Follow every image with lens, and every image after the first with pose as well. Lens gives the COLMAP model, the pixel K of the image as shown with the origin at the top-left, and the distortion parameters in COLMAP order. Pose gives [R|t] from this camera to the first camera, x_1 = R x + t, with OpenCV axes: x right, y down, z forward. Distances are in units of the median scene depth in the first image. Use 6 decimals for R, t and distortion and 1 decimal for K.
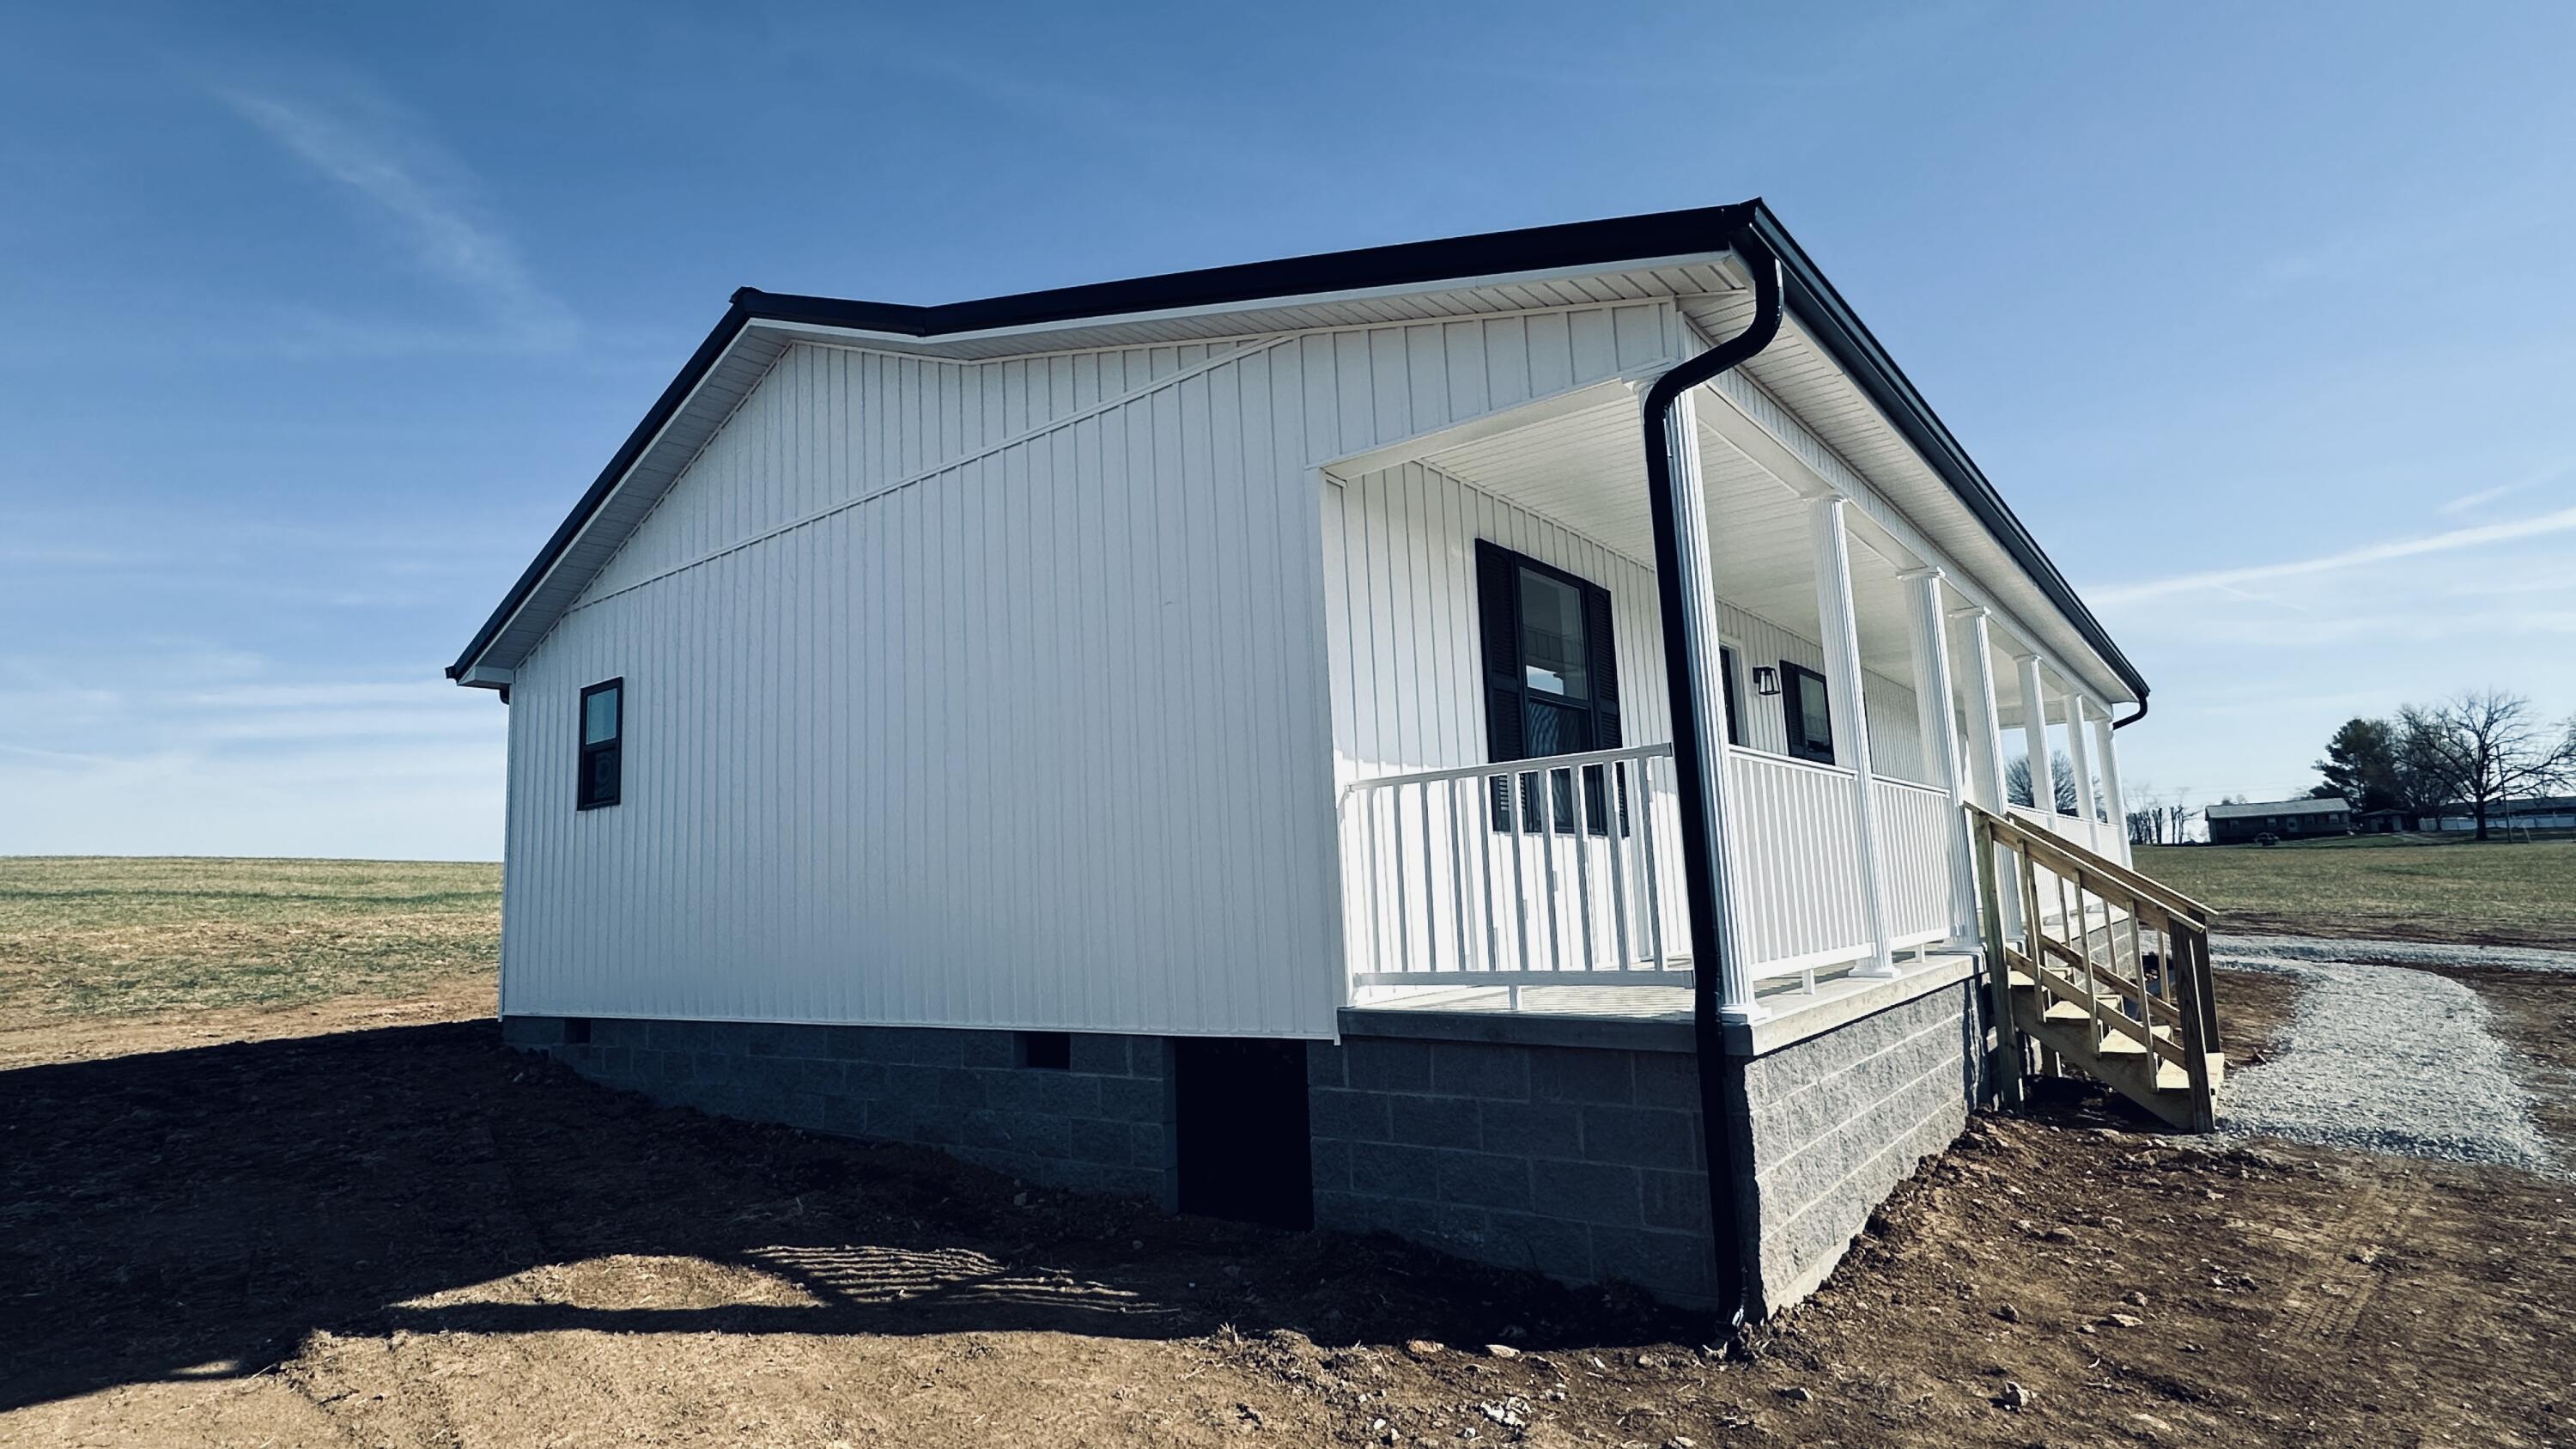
lens RADIAL K [[1310.3, 0, 1282.0], [0, 1310.3, 728.7], [0, 0, 1]] dist [-0.002274, -0.001696]
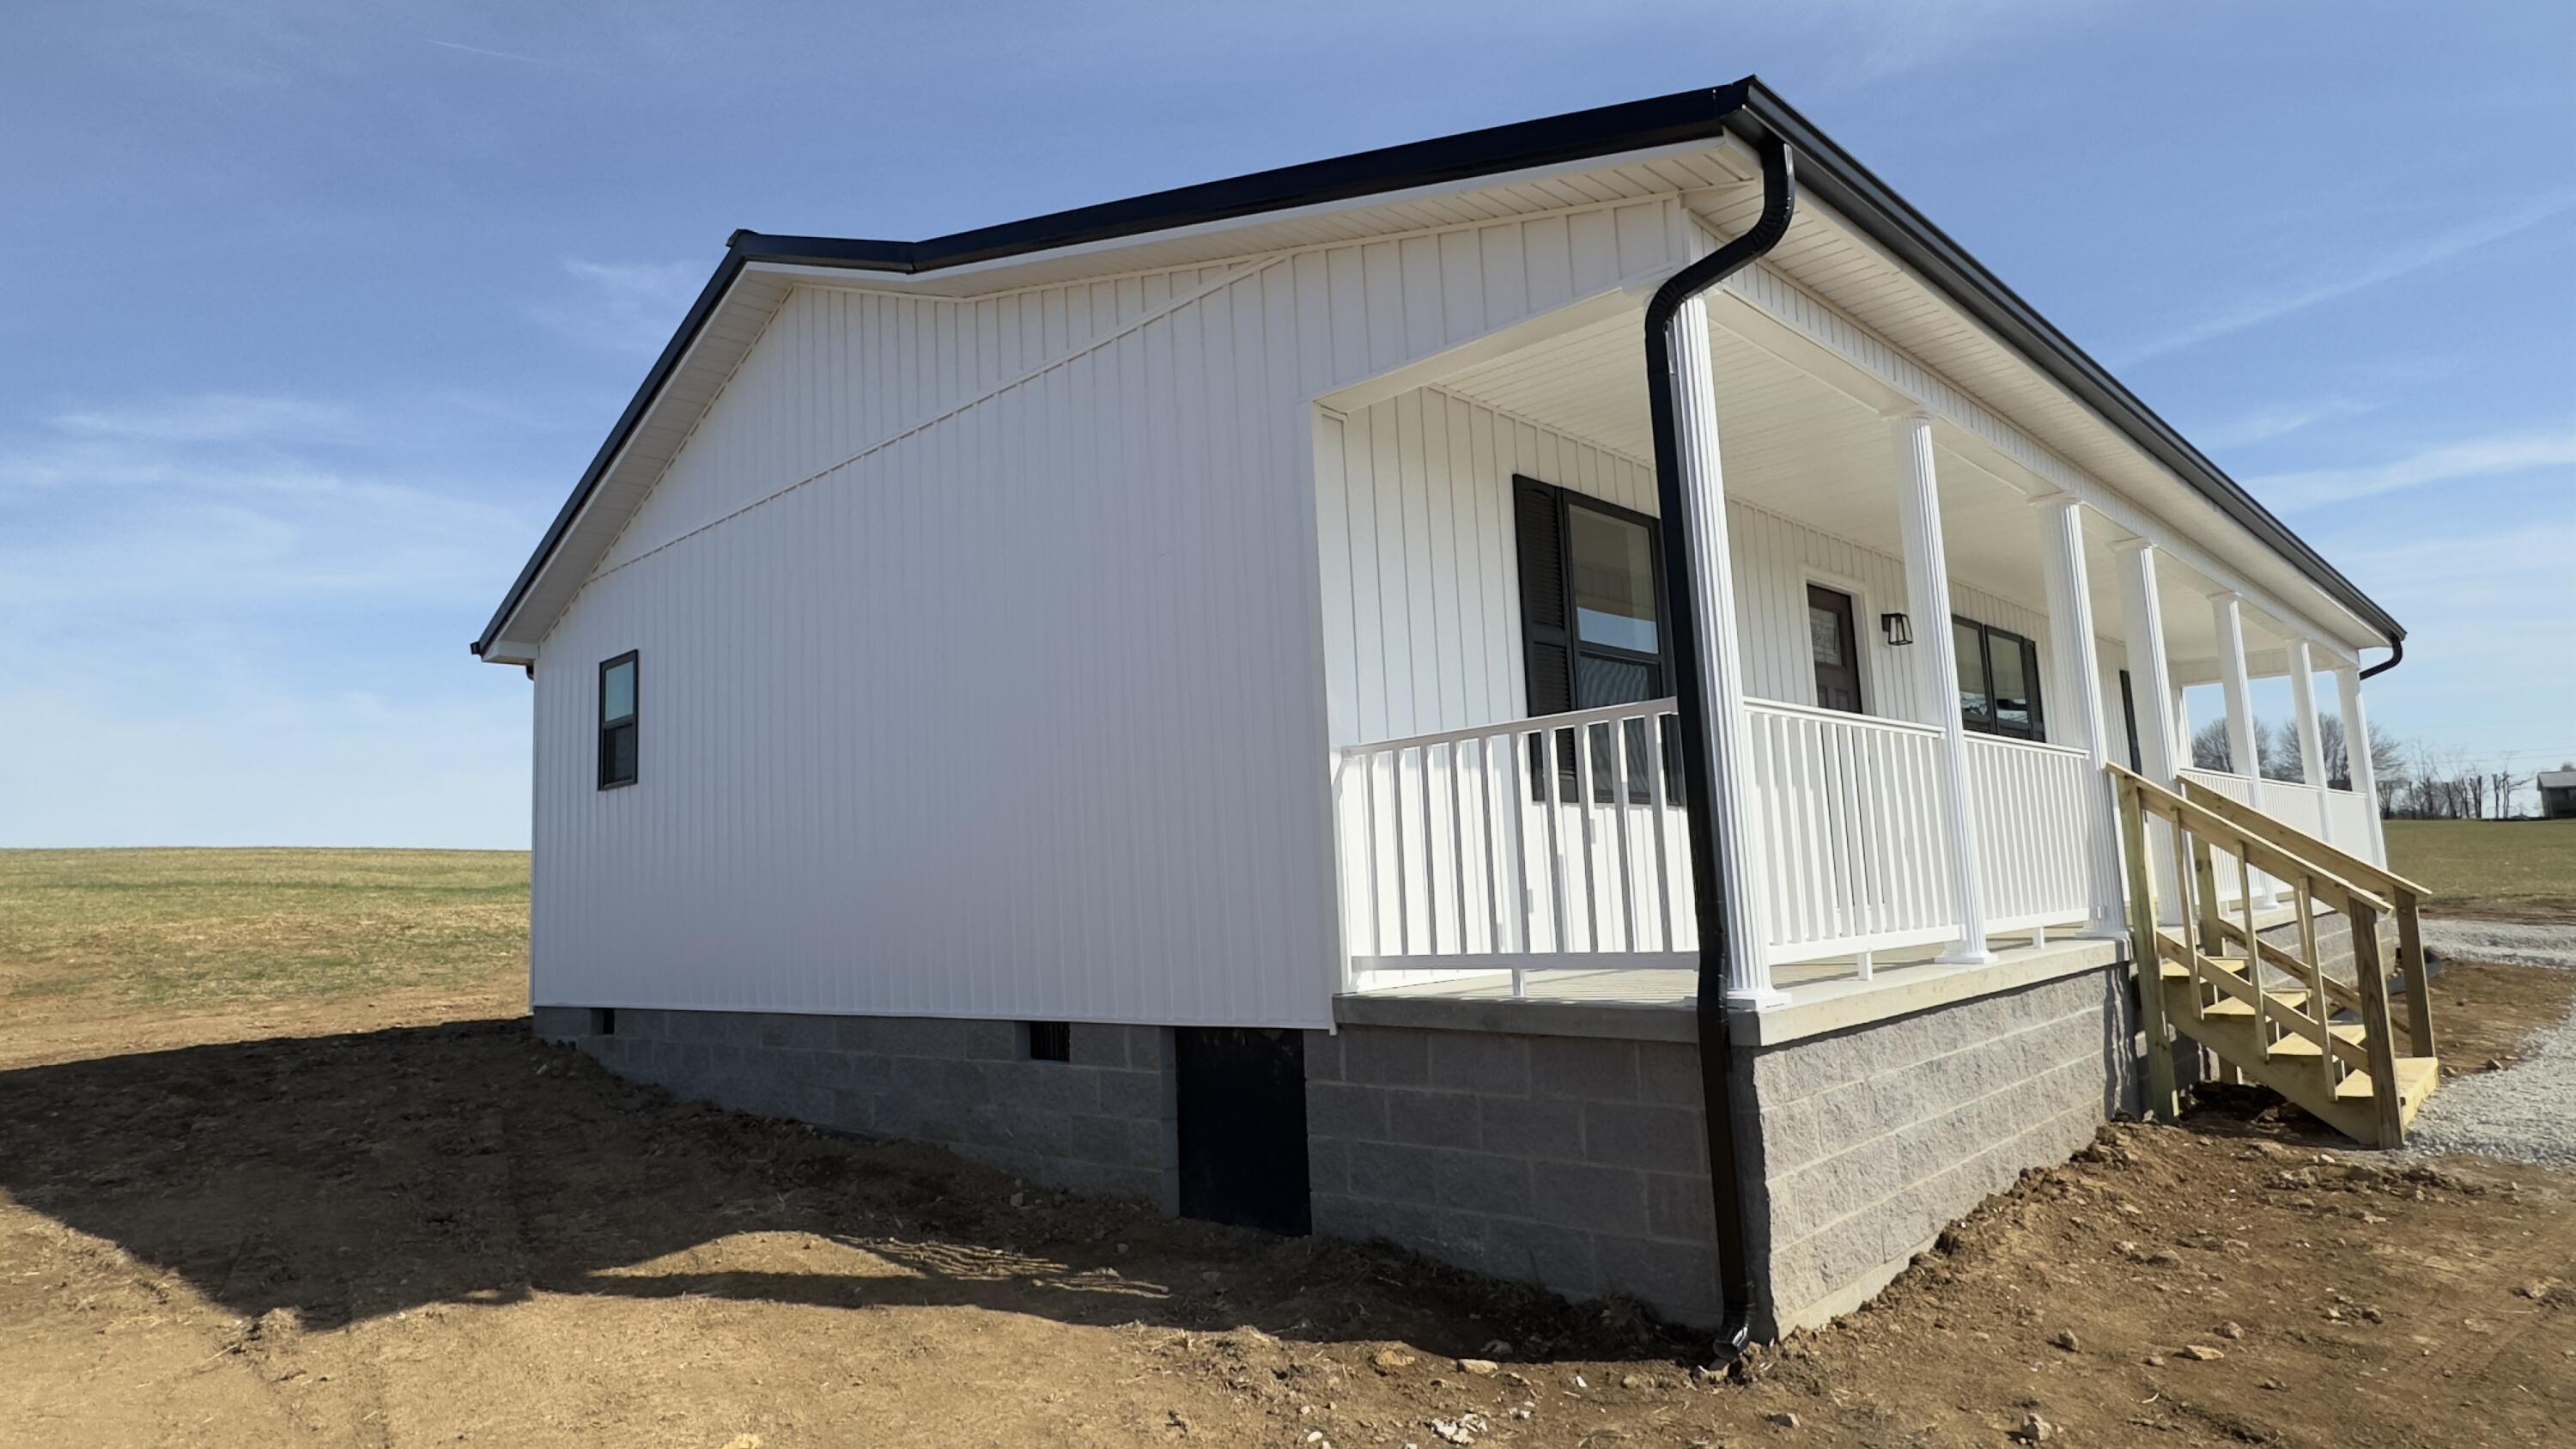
lens RADIAL K [[1468.2, 0, 1293.2], [0, 1468.2, 723.6], [0, 0, 1]] dist [-0.006112, 0.001021]
pose [[0.995115, -0.013926, -0.097736, 0.107490], [0.015549, 0.999753, 0.015862, 0.007521], [0.097491, -0.017304, 0.995086, -0.014037]]
